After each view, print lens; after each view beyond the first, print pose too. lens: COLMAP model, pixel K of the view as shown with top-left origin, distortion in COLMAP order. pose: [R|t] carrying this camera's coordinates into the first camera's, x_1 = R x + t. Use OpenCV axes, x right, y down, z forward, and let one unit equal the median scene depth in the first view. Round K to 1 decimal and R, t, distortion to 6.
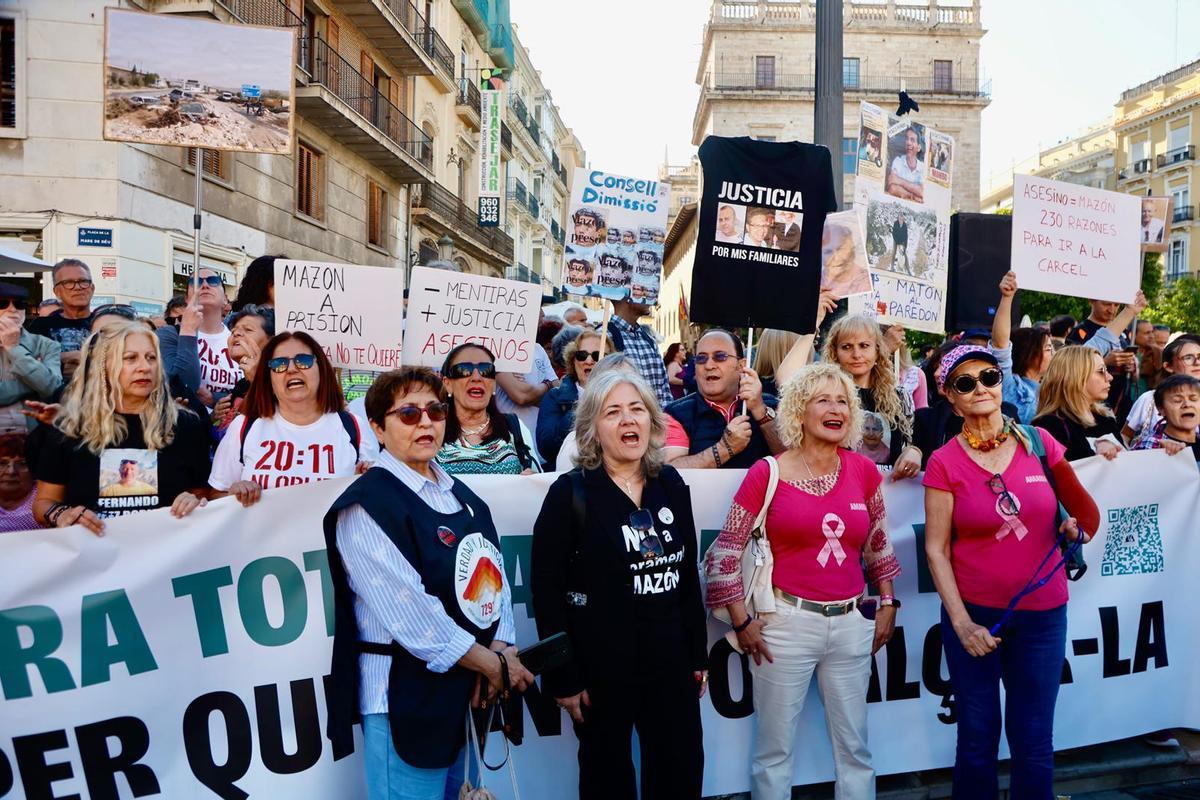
lens RADIAL K [[838.6, 0, 551.2], [0, 838.6, 376.7], [0, 0, 1]] dist [-0.092357, 0.140929]
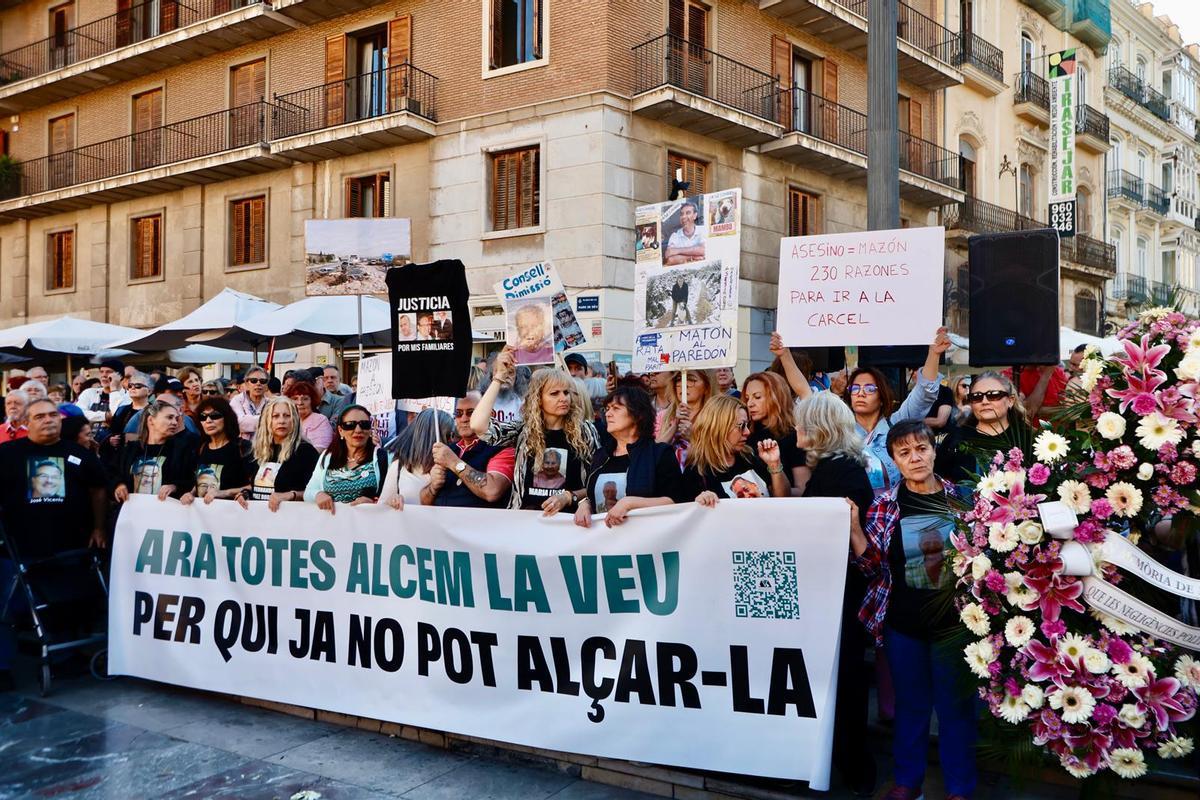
lens RADIAL K [[879.0, 0, 596.9], [0, 879.0, 391.5], [0, 0, 1]] dist [-0.002030, -0.001971]
pose [[0.777078, -0.026438, -0.628849, 0.266877], [0.011828, 0.999554, -0.027406, -0.003837], [0.629293, 0.013859, 0.777045, 0.002436]]
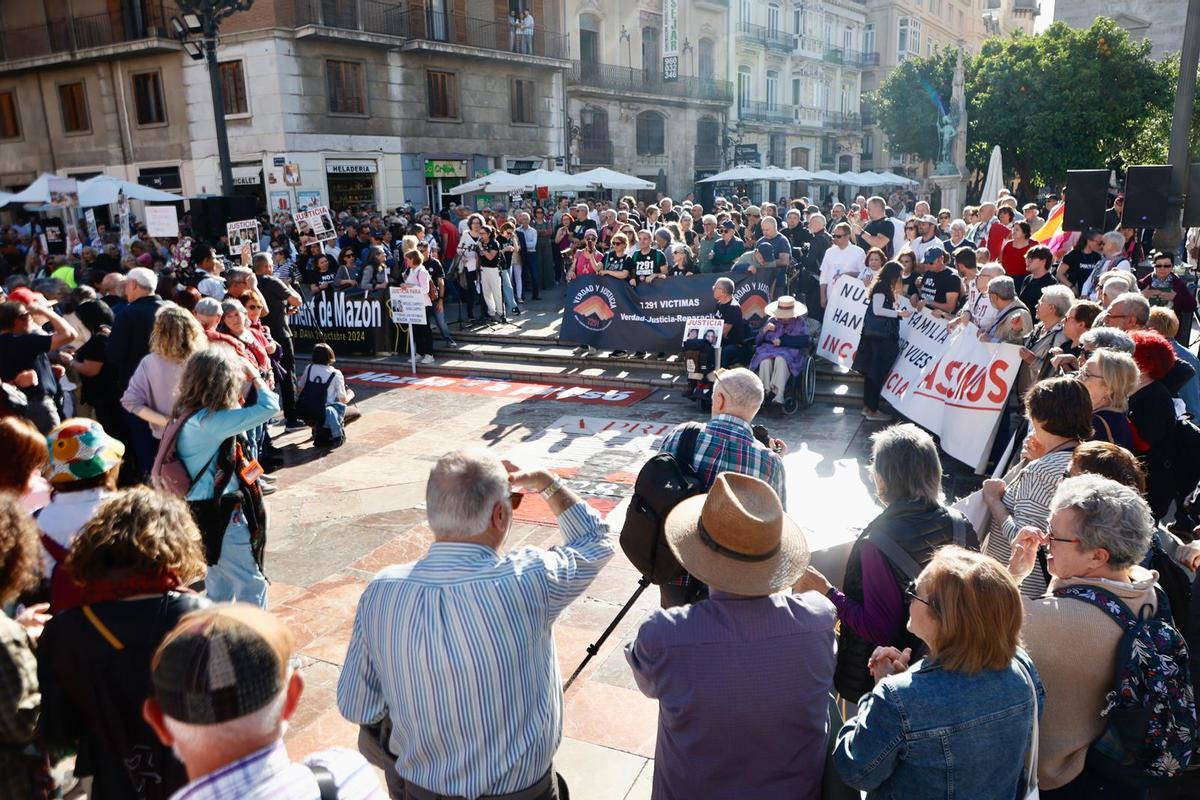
lens RADIAL K [[838.6, 0, 551.2], [0, 838.6, 376.7], [0, 0, 1]] dist [-0.092357, 0.140929]
pose [[0.806370, 0.091661, -0.584266, 1.213124], [0.041728, 0.976637, 0.210807, -0.053540], [0.589938, -0.194369, 0.783705, -0.302699]]
